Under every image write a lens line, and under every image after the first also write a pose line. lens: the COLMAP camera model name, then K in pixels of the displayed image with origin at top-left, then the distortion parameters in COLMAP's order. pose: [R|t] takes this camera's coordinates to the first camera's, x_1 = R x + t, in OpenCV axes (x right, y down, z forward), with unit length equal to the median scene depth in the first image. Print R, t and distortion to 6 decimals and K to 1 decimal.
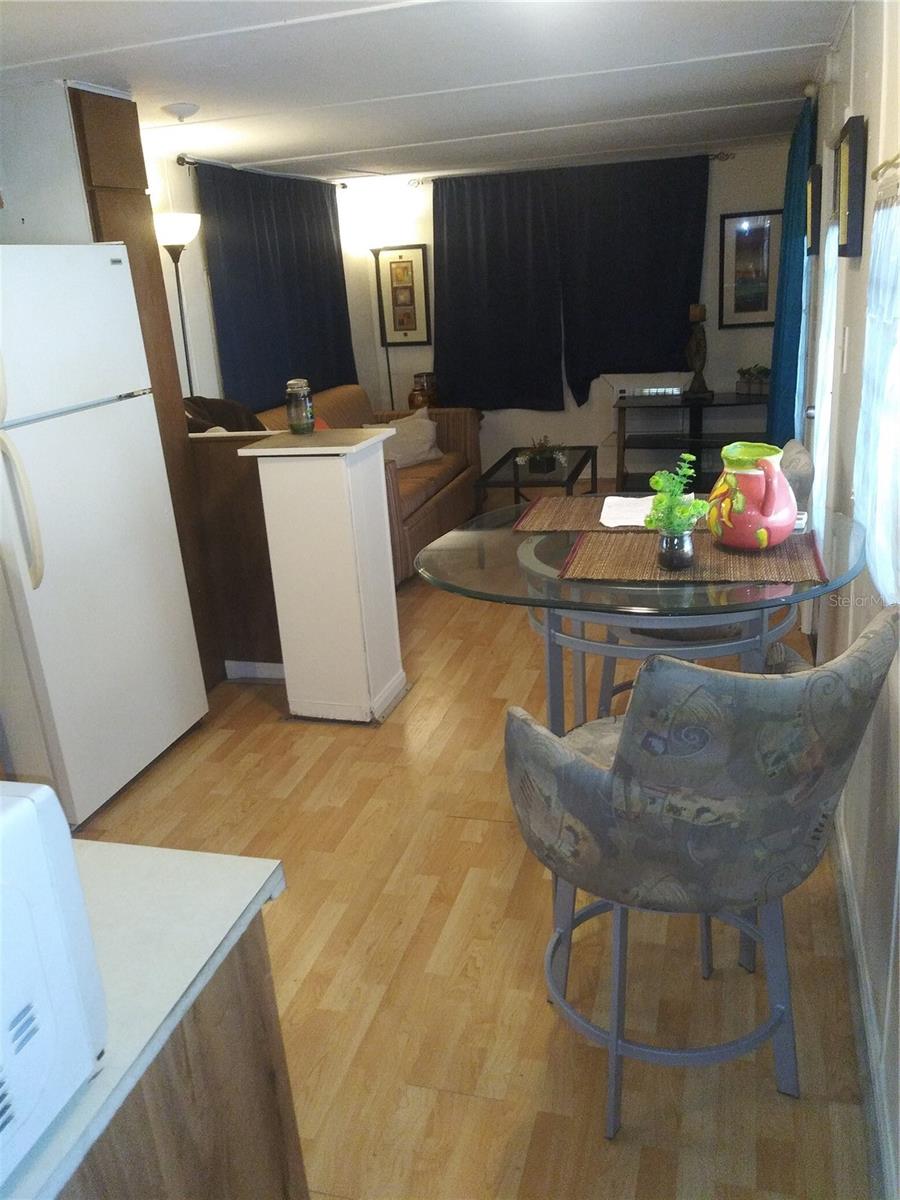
lens RADIAL K [[980.3, 0, 437.9], [0, 980.3, 603.6], [0, 0, 1]] dist [0.006630, -0.026030]
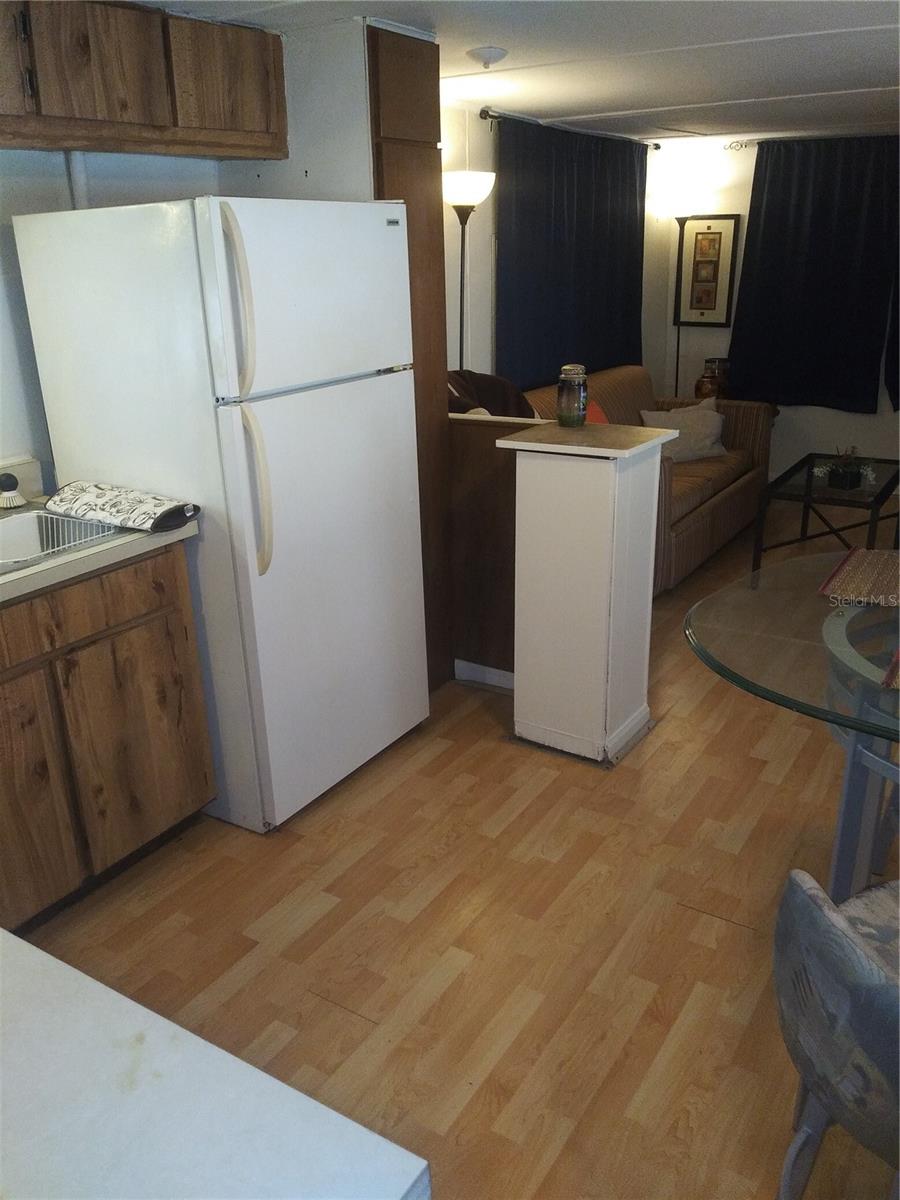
lens RADIAL K [[970.8, 0, 439.3], [0, 970.8, 599.5], [0, 0, 1]] dist [0.045759, -0.085449]
pose [[0.959058, 0.139505, -0.246468, -0.013347], [-0.131799, 0.990134, 0.047575, -0.044804], [0.250674, -0.013142, 0.967982, 0.114158]]
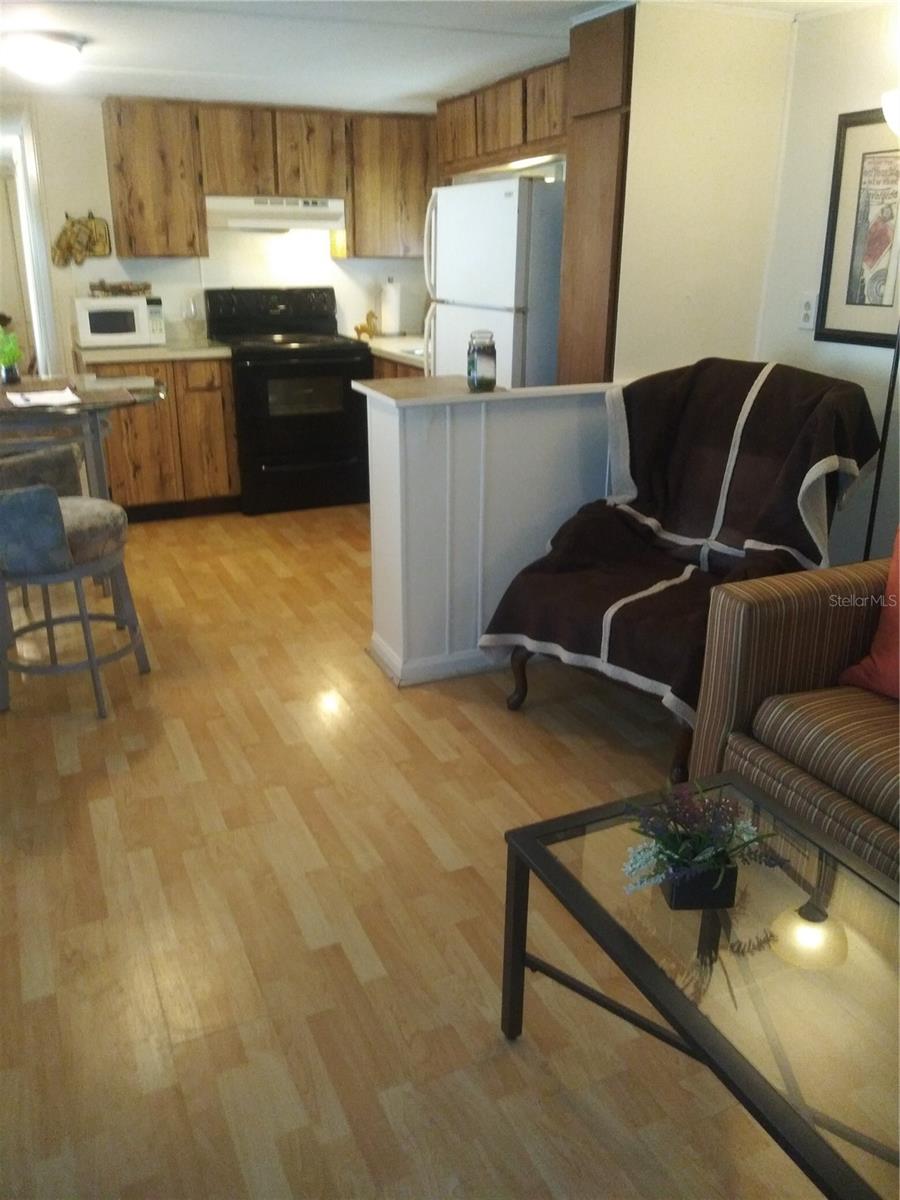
lens RADIAL K [[970.8, 0, 439.3], [0, 970.8, 599.5], [0, 0, 1]] dist [0.045759, -0.085449]
pose [[-0.762328, 0.292249, -0.577448, 0.468557], [-0.150997, 0.787299, 0.597796, -0.556337], [0.629330, 0.542909, -0.556052, 1.585963]]
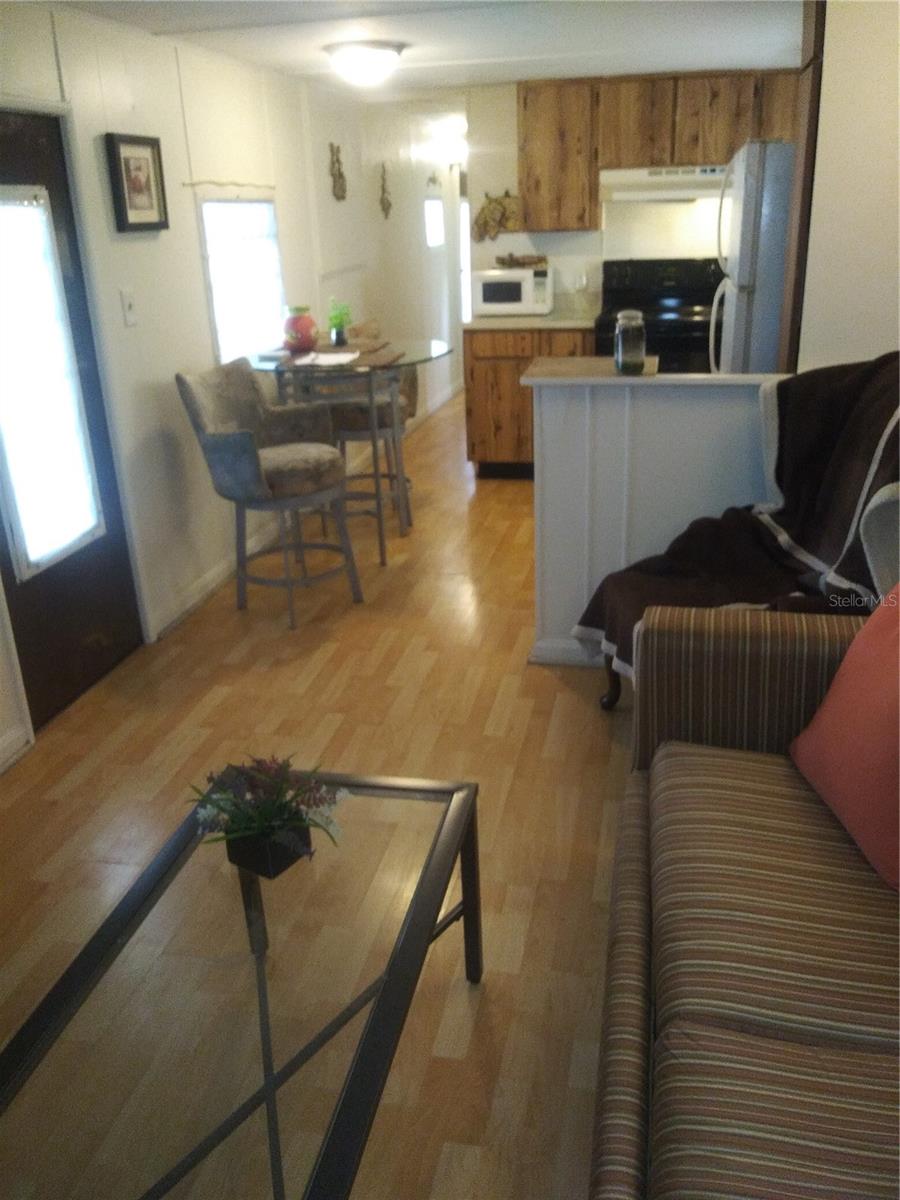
lens RADIAL K [[980.3, 0, 437.9], [0, 980.3, 603.6], [0, 0, 1]] dist [0.006630, -0.026030]
pose [[-0.991393, 0.128213, -0.026496, 0.082636], [0.080683, 0.757704, 0.647592, -0.596244], [0.103105, 0.639880, -0.761527, 1.773969]]
